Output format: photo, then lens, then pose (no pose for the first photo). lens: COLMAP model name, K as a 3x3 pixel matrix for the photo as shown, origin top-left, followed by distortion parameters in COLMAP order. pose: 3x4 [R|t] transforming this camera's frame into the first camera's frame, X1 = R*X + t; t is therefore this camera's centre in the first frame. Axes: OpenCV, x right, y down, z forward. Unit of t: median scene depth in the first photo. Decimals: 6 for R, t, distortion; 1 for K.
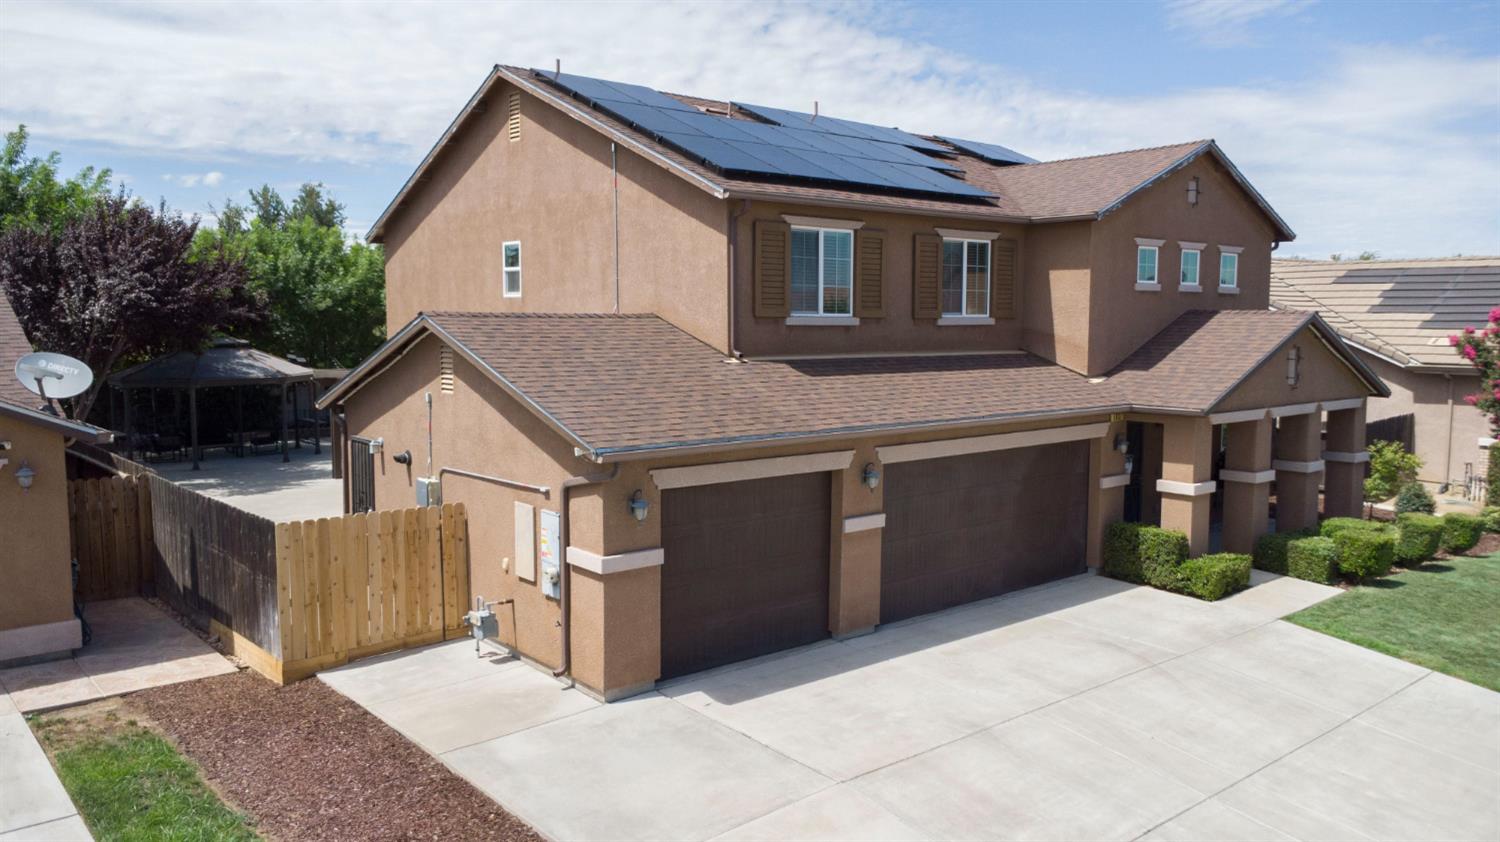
lens RADIAL K [[1093.9, 0, 739.2], [0, 1093.9, 414.1], [0, 0, 1]] dist [0.016541, -0.000566]
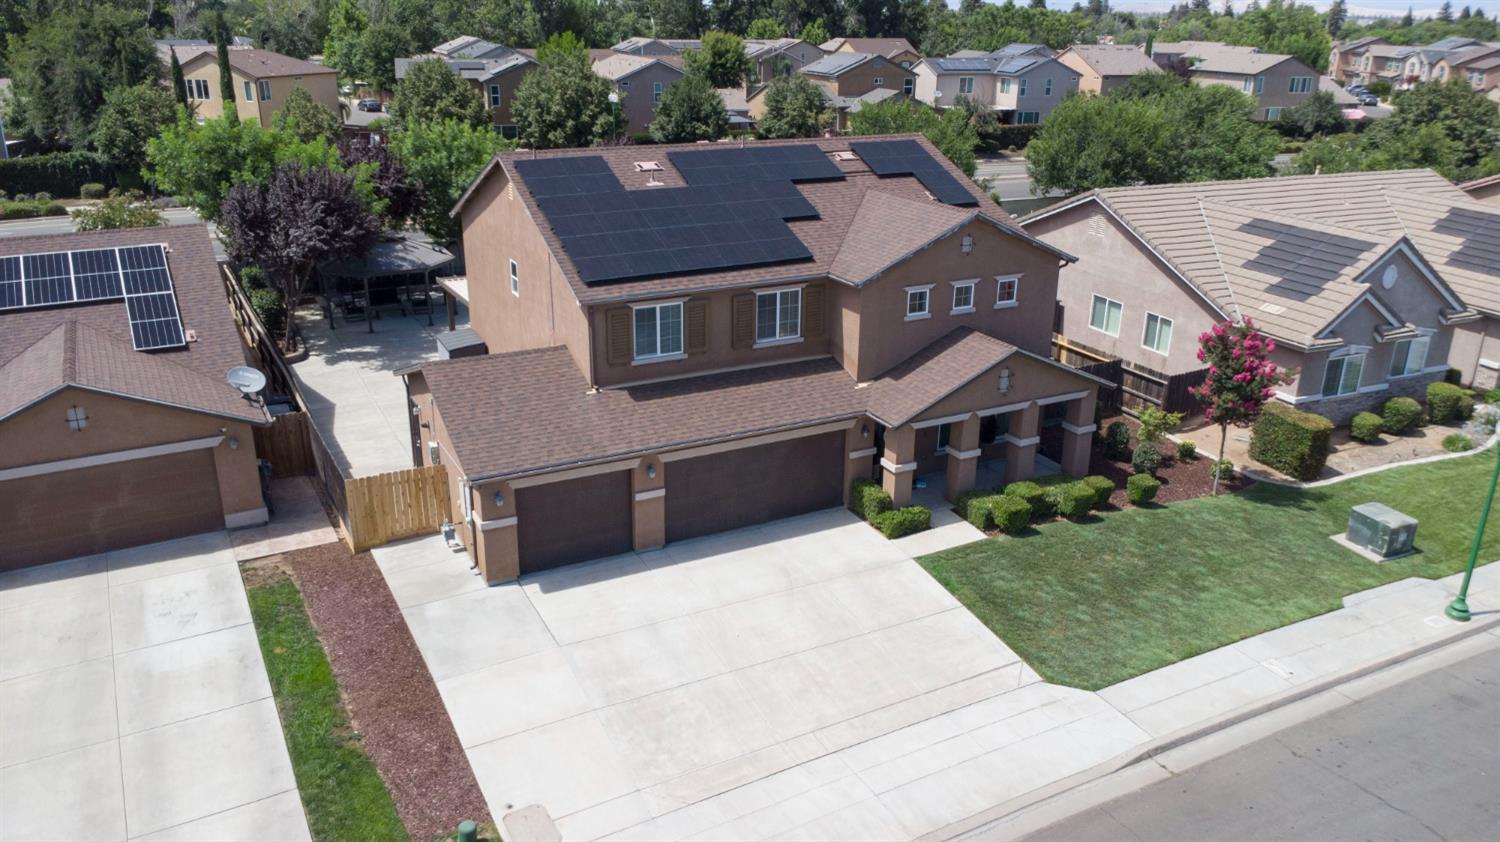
lens RADIAL K [[1093.9, 0, 739.2], [0, 1093.9, 414.1], [0, 0, 1]] dist [0.016541, -0.000566]
pose [[0.976287, 0.078980, -0.201558, 0.537307], [-0.024595, 0.965510, 0.259203, -0.439800], [0.215078, -0.248099, 0.944557, -0.563092]]
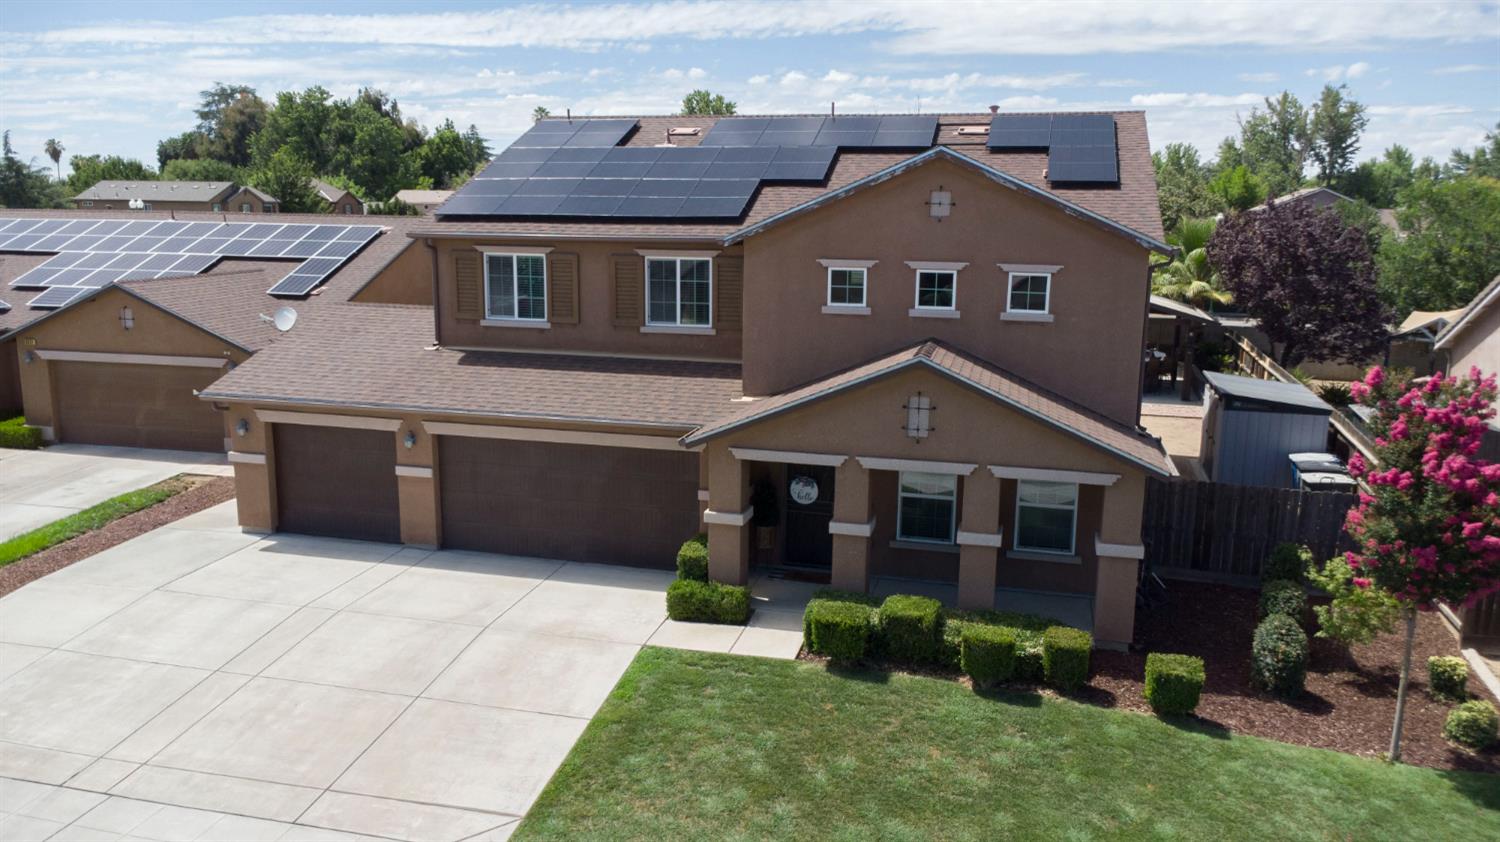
lens RADIAL K [[1077.7, 0, 750.0], [0, 1077.7, 421.0], [0, 0, 1]] dist [0.028787, -0.024649]
pose [[0.586876, 0.161306, -0.793447, 1.303965], [-0.081153, 0.986738, 0.140577, -0.176259], [0.805600, -0.018111, 0.592183, 0.455780]]
